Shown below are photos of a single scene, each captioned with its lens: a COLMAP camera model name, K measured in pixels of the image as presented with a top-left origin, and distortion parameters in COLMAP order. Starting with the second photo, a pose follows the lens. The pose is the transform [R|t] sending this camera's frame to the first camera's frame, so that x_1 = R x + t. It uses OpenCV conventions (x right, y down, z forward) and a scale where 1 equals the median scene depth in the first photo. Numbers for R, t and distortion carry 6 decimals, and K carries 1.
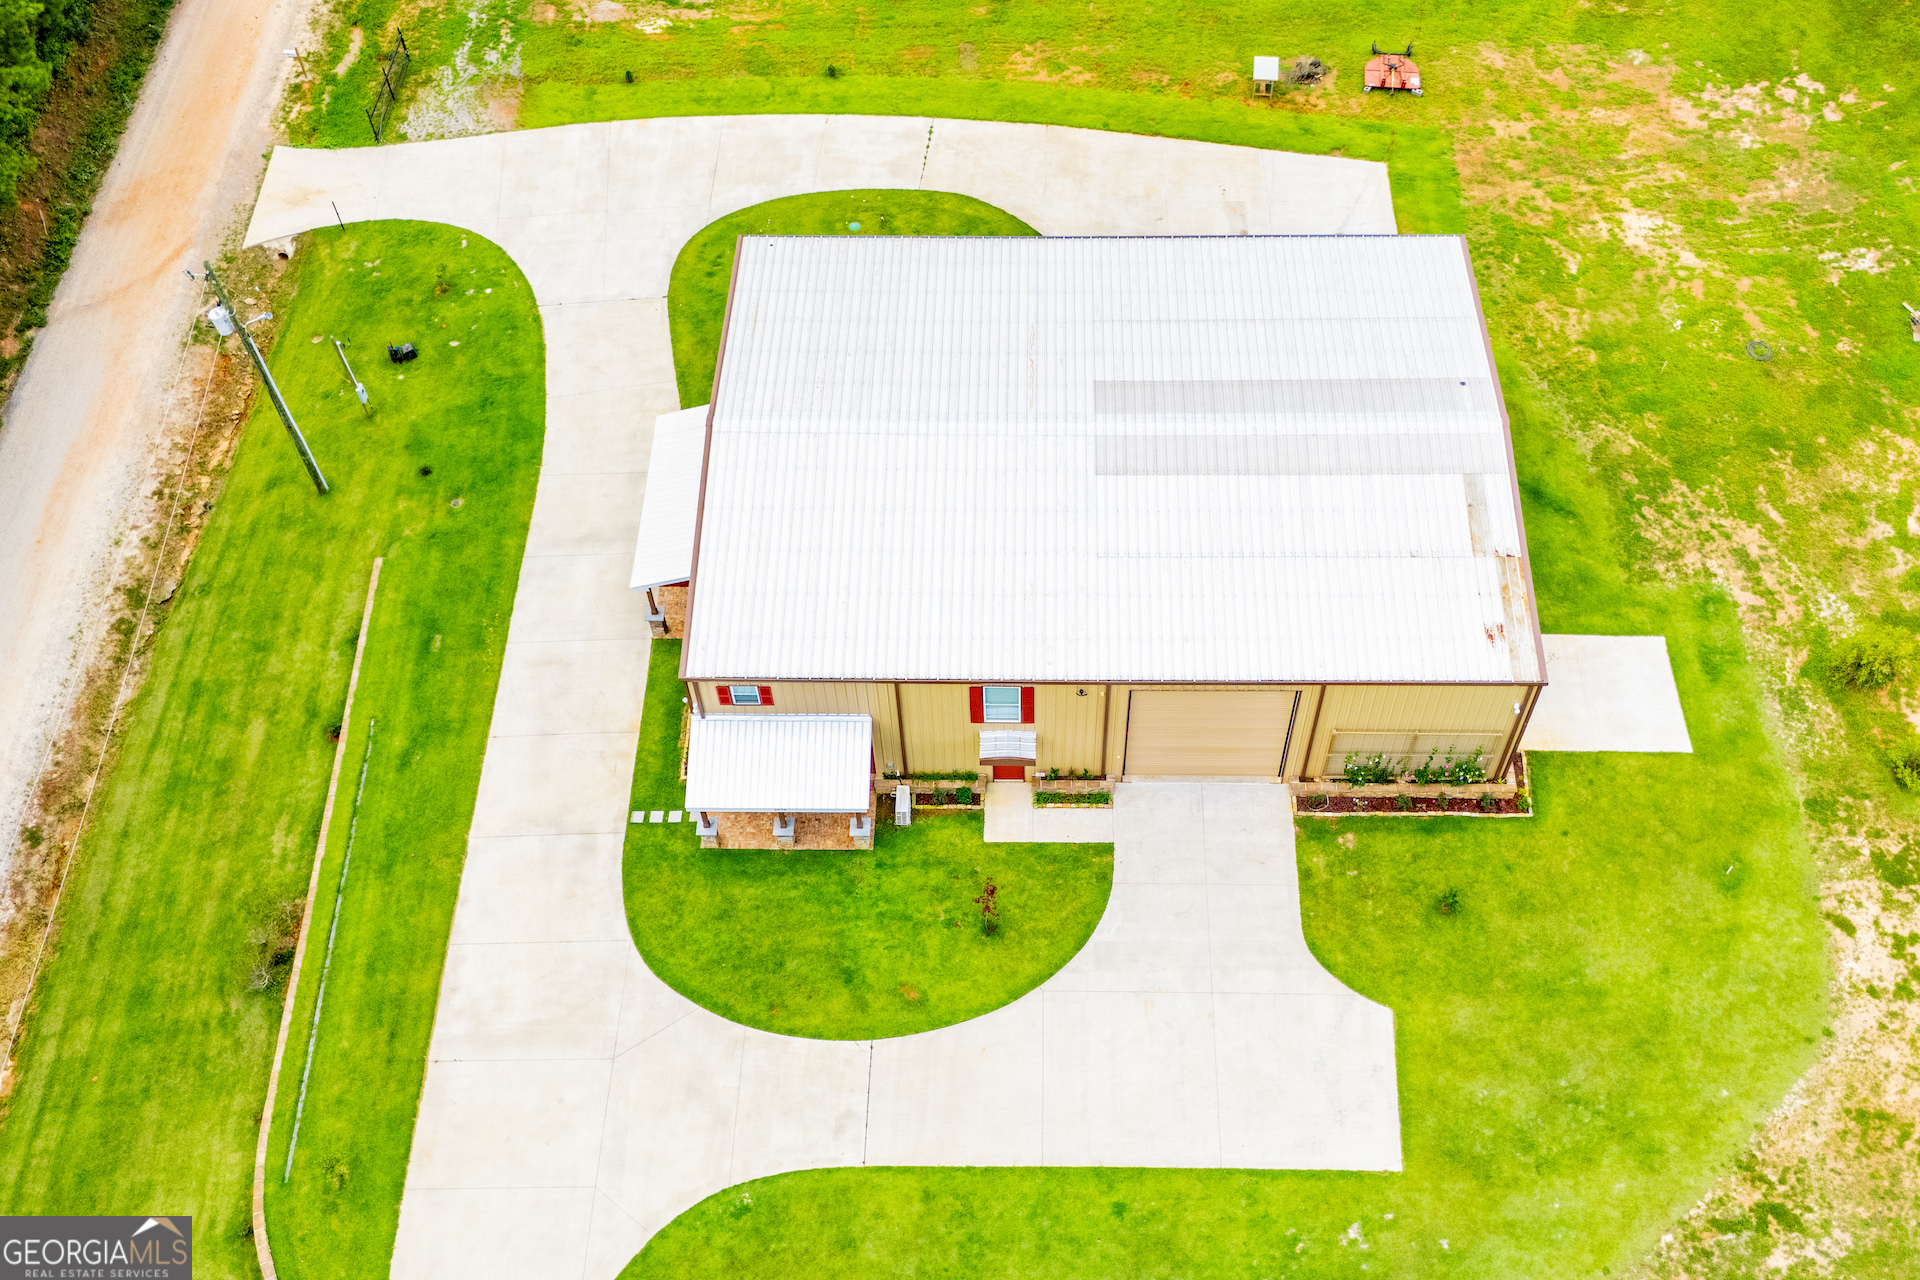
lens RADIAL K [[1930.9, 0, 960.0], [0, 1930.9, 640.0], [0, 0, 1]] dist [0.016114, 0.016138]
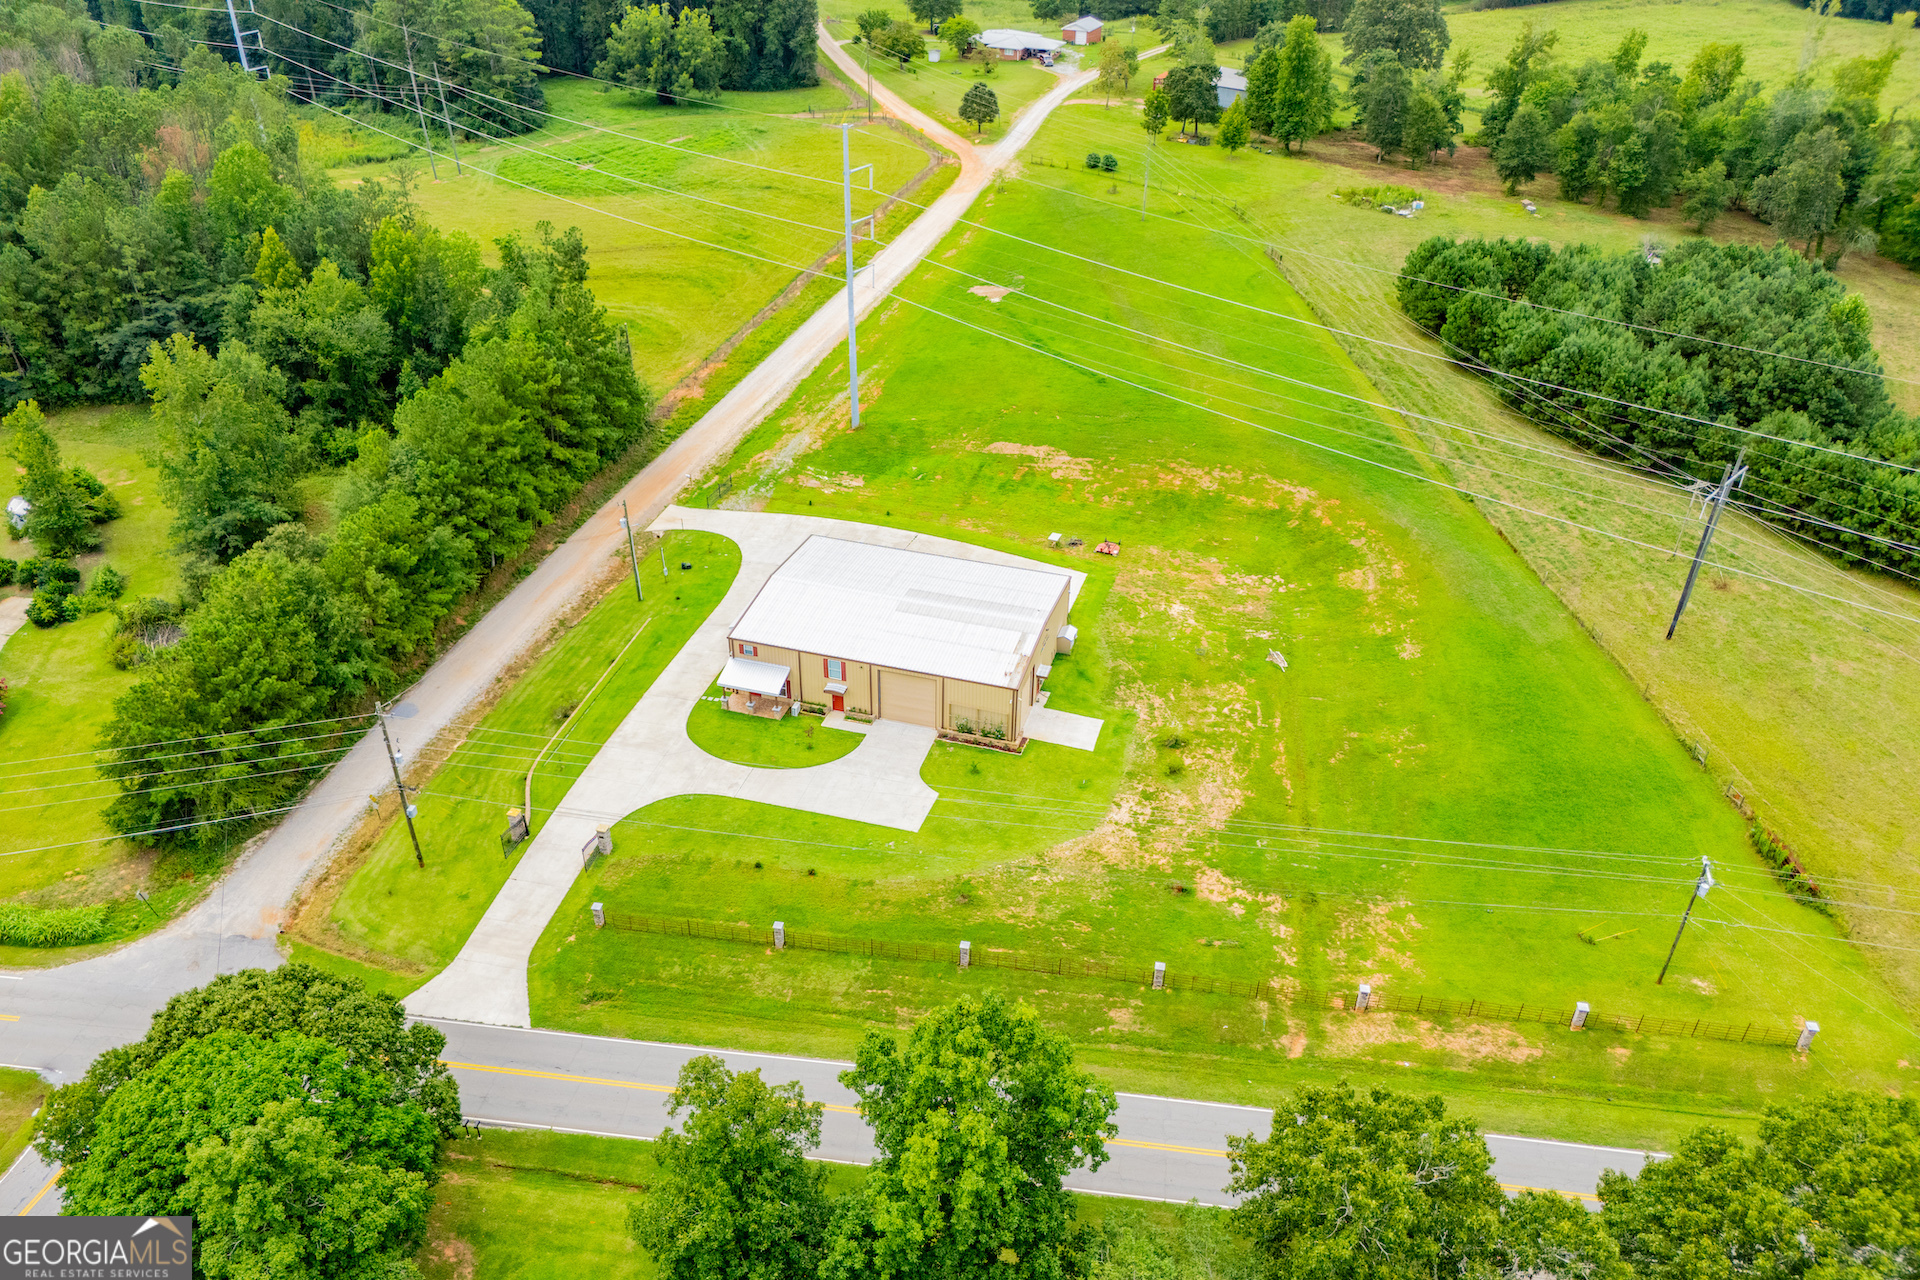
lens RADIAL K [[1417.5, 0, 962.9], [0, 1417.5, 599.5], [0, 0, 1]] dist [0.061785, 0.001403]
pose [[0.966433, 0.165707, -0.196337, 0.559824], [-0.227195, 0.908024, -0.351958, 0.591878], [0.119957, 0.384751, 0.915192, -0.849190]]
